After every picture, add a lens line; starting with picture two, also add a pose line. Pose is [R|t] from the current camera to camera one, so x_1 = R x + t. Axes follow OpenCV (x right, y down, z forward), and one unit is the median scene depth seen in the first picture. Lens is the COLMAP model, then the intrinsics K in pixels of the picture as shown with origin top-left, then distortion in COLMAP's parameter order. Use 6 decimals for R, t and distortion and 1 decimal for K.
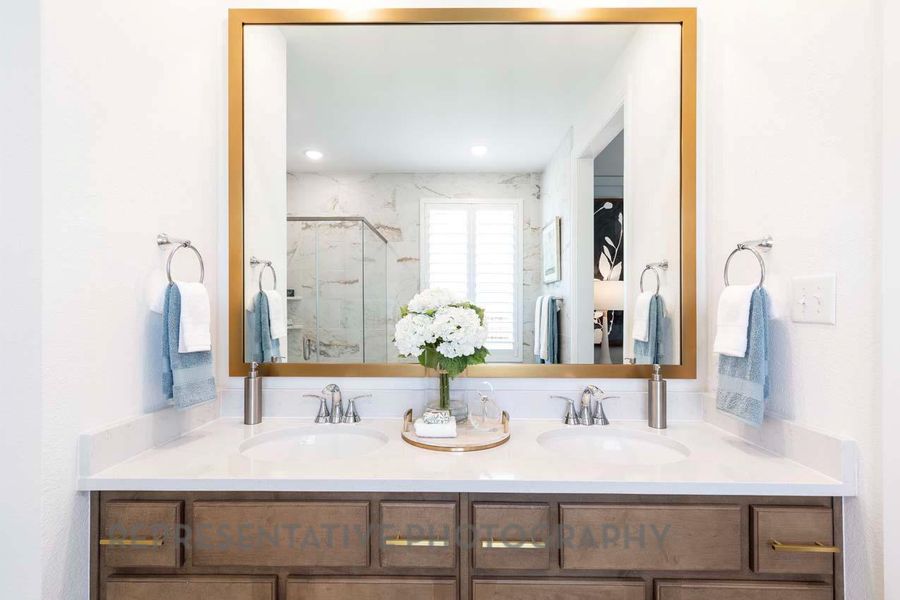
lens RADIAL K [[406.5, 0, 451.6], [0, 406.5, 307.6], [0, 0, 1]] dist [0.001330, -0.000192]
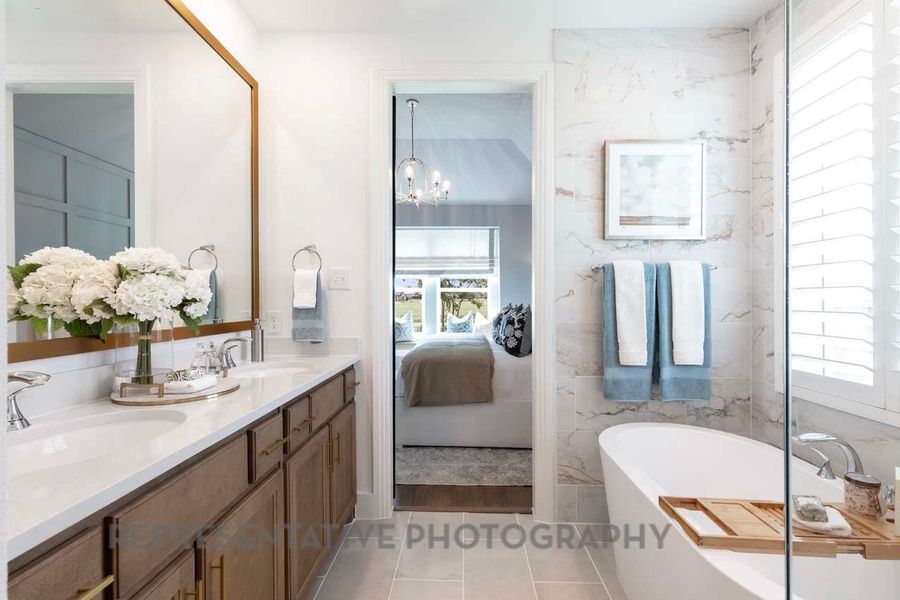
lens RADIAL K [[406.5, 0, 451.1], [0, 406.5, 301.2], [0, 0, 1]] dist [0.001330, -0.000192]
pose [[0.013798, -0.000729, 0.999905, -1.091444], [0.001389, 0.999999, 0.000710, 0.087490], [-0.999904, 0.001379, 0.013799, 0.333371]]
